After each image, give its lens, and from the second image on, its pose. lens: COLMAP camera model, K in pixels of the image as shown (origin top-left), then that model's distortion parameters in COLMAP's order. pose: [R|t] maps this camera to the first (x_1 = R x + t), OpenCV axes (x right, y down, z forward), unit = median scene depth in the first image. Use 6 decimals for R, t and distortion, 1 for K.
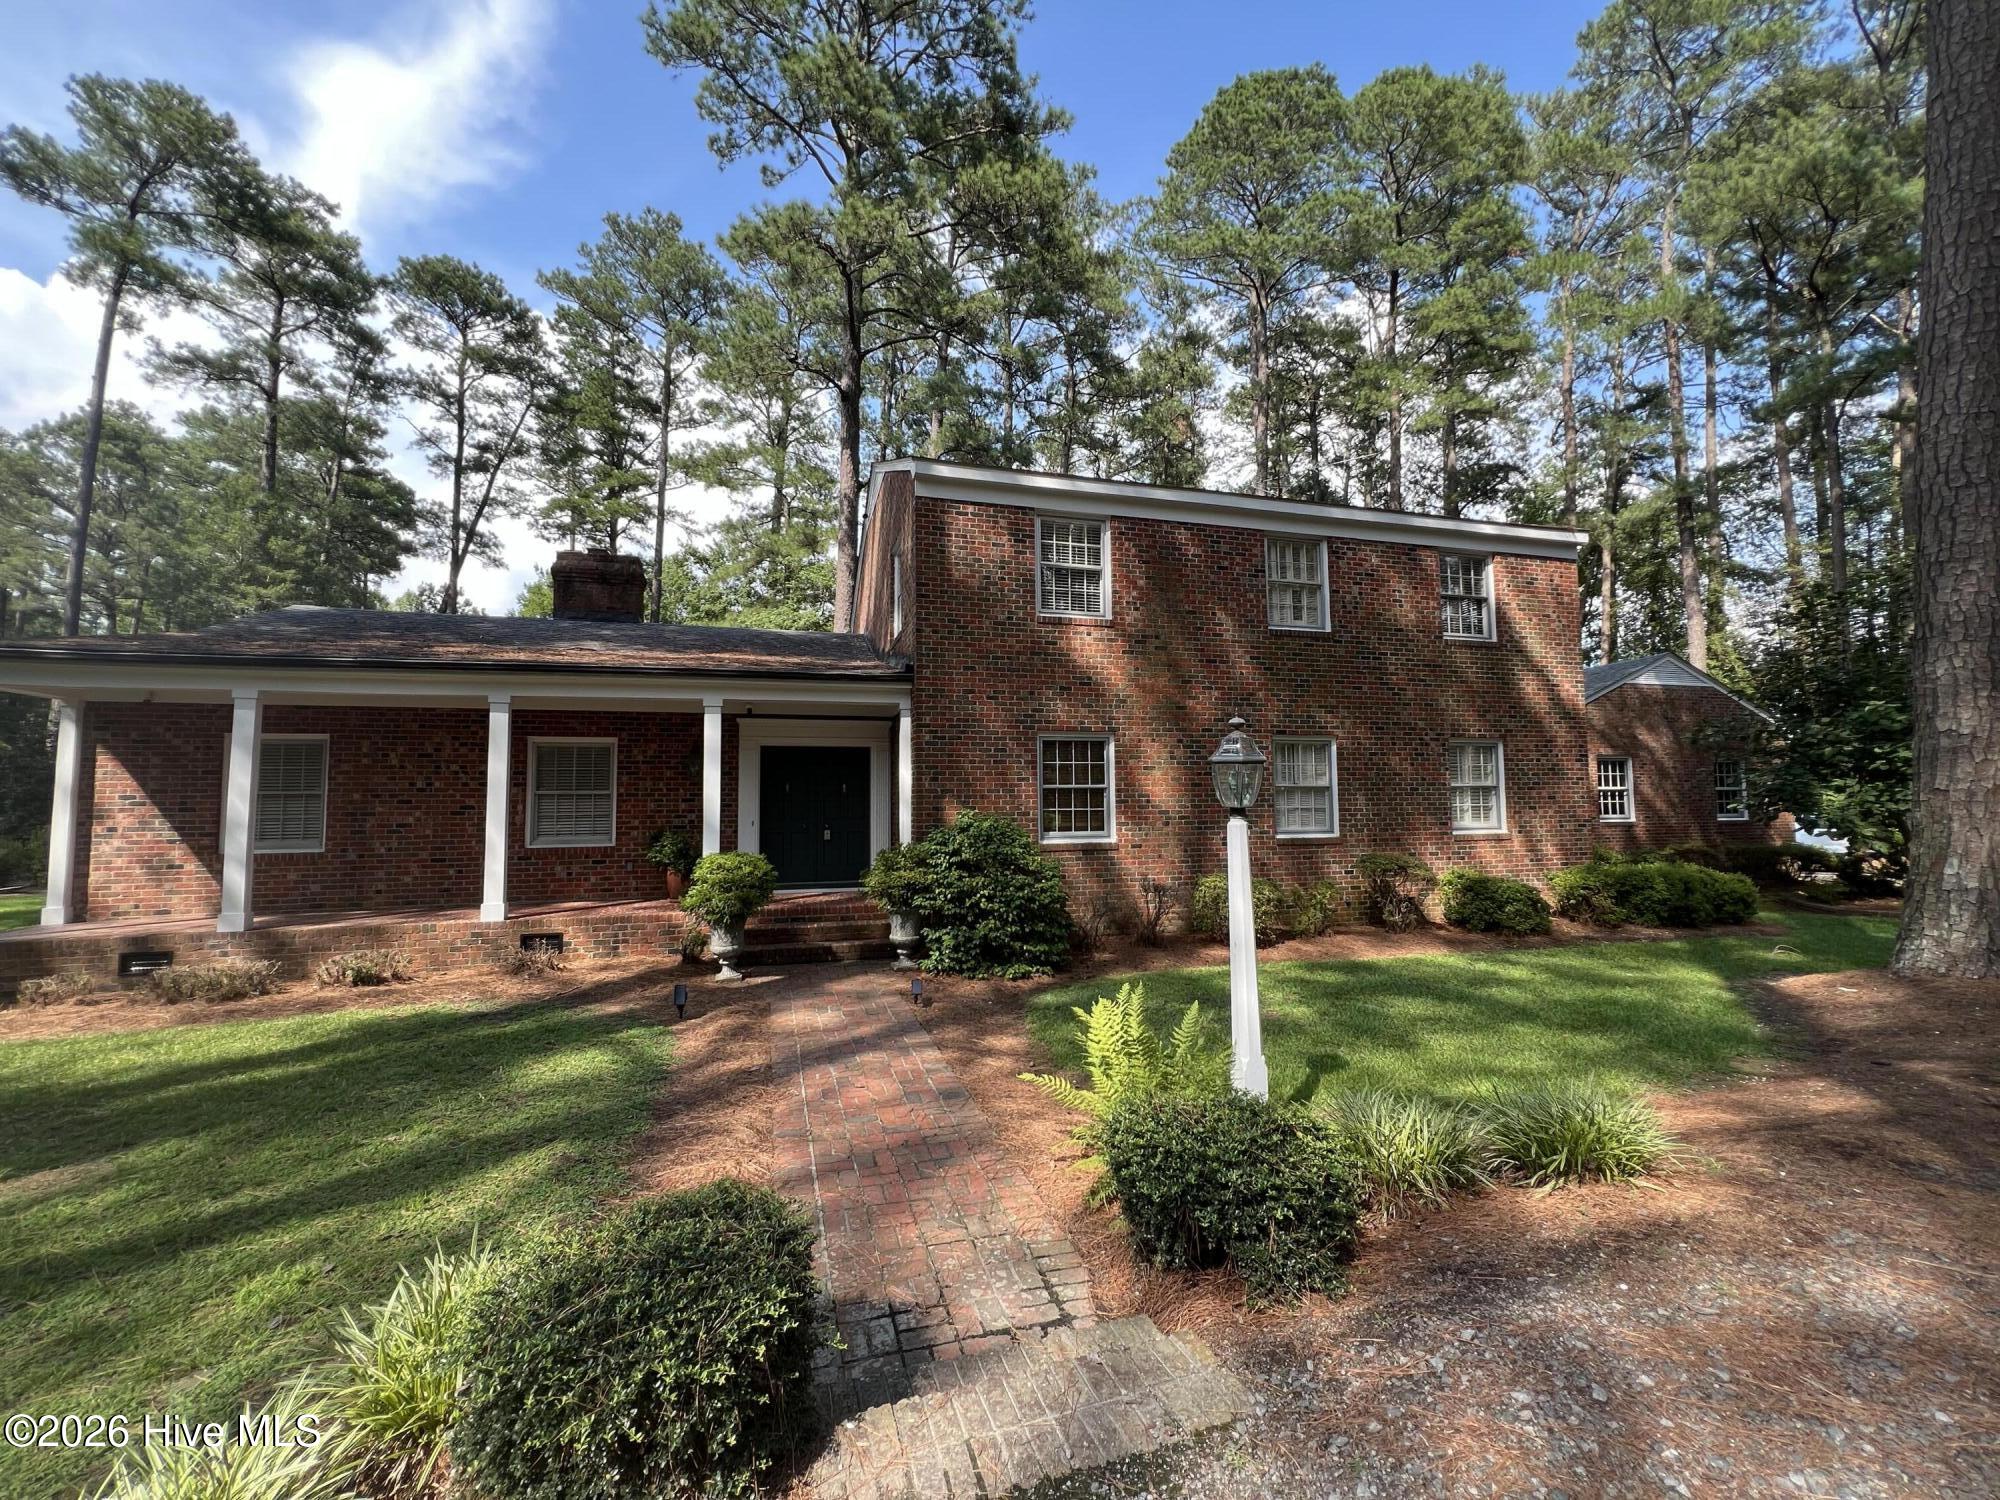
lens RADIAL K [[800.7, 0, 1000.0], [0, 800.7, 750.0], [0, 0, 1]] dist [-0.002981, 0.000414]
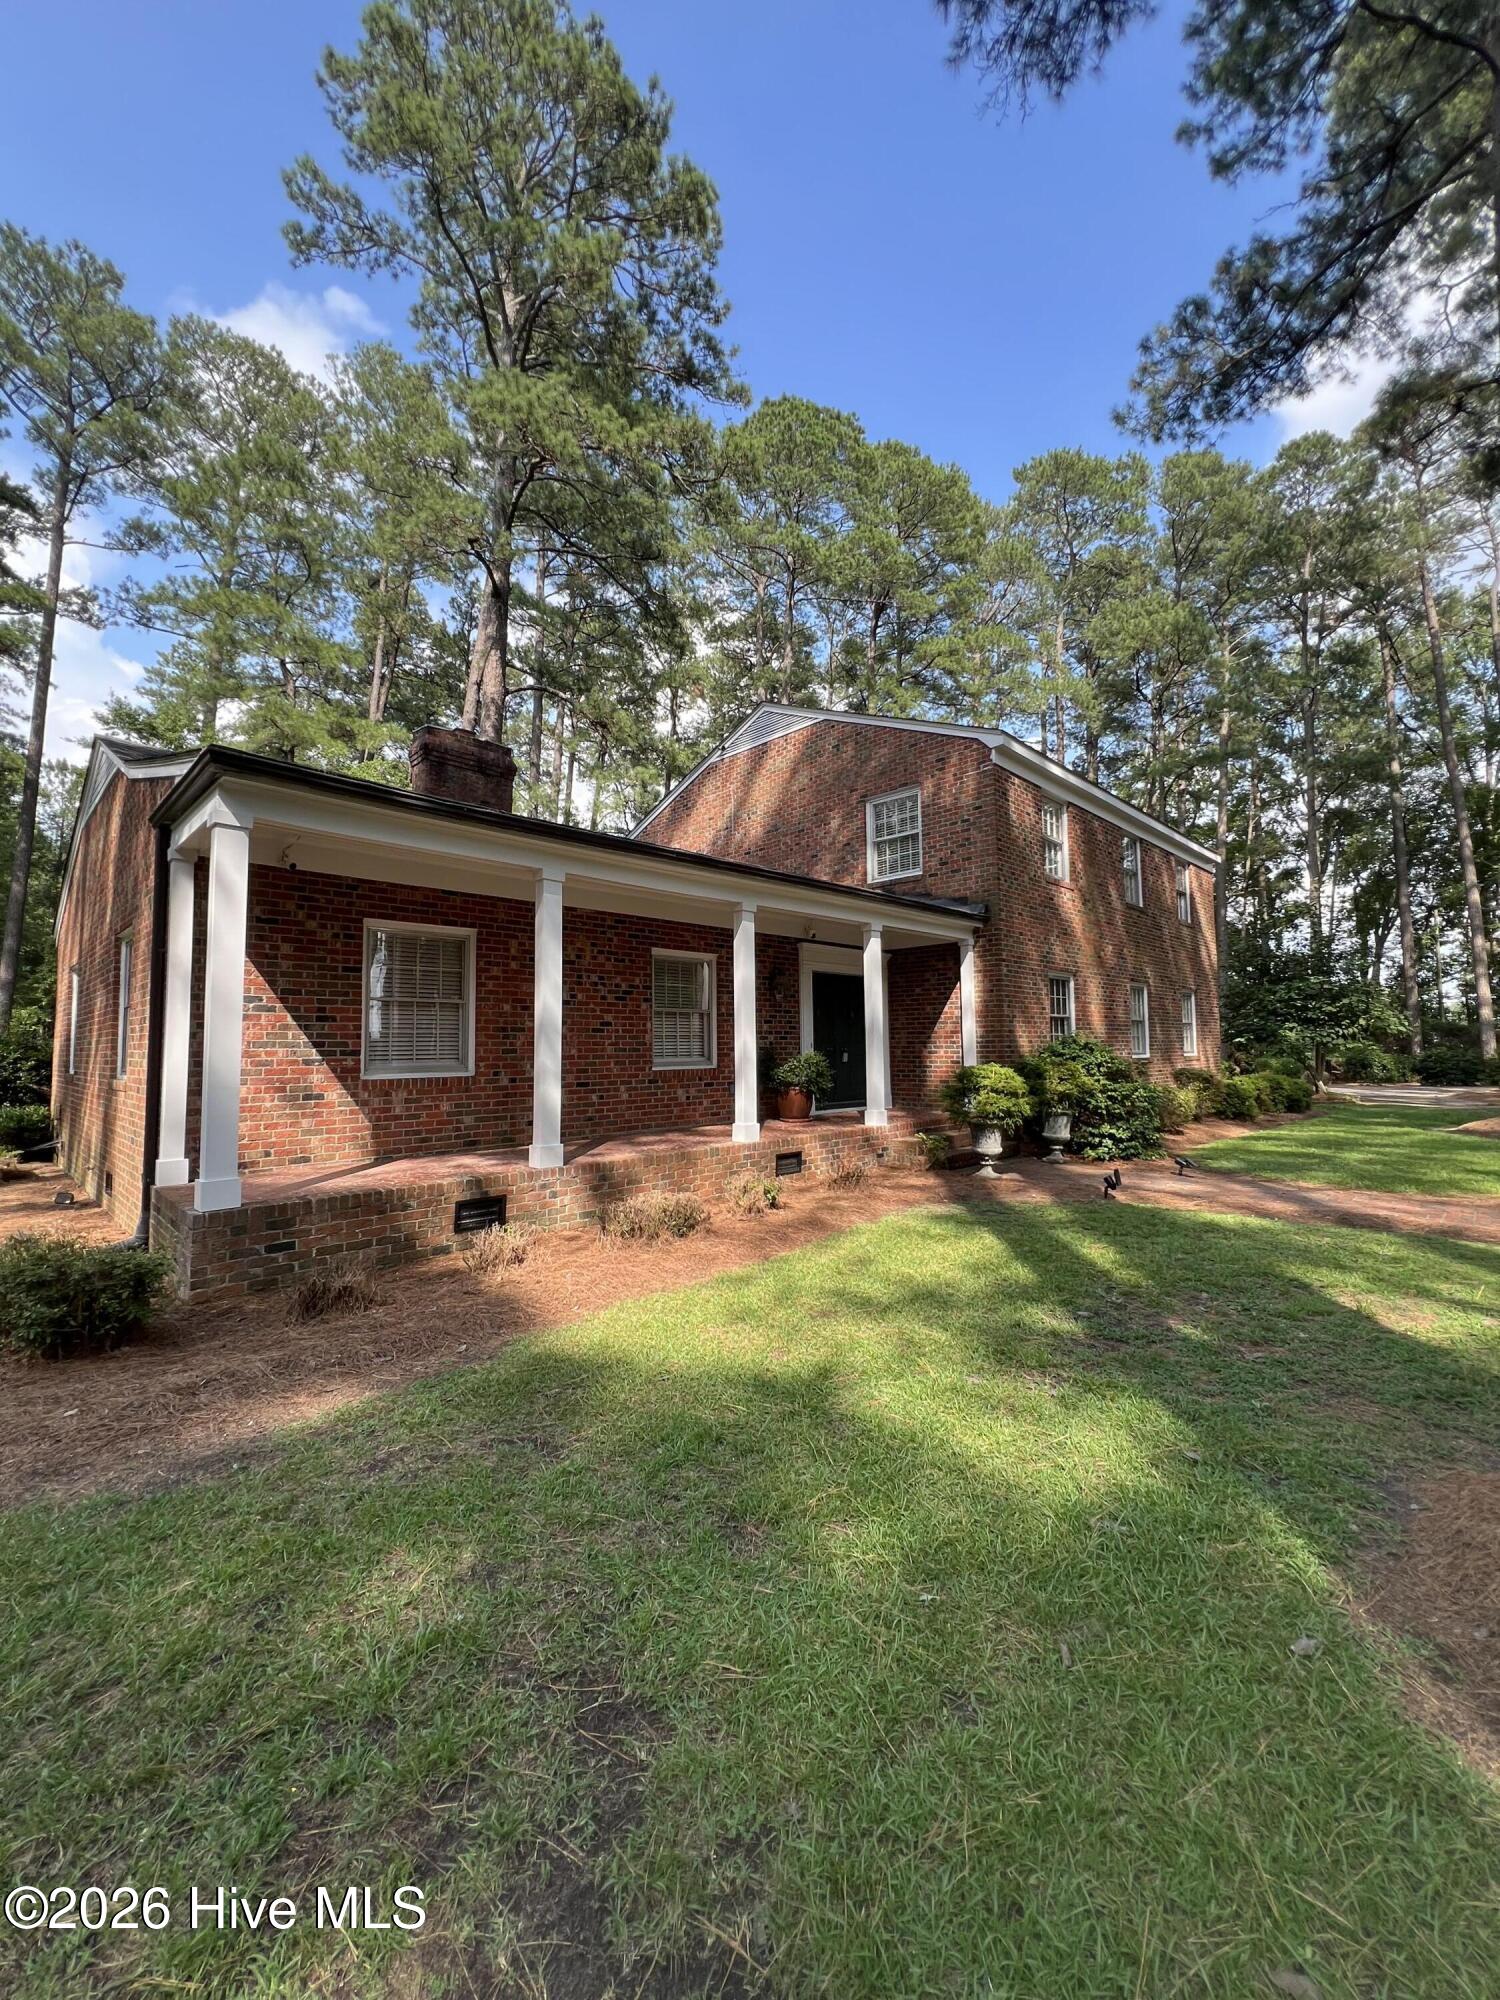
lens RADIAL K [[800.7, 0, 750.0], [0, 800.7, 1000.0], [0, 0, 1]] dist [-0.002981, 0.000414]
pose [[0.877893, 0.028346, 0.478017, -1.007562], [-0.027097, 0.999588, -0.009511, 0.052808], [-0.478090, -0.004604, 0.878299, 0.165064]]
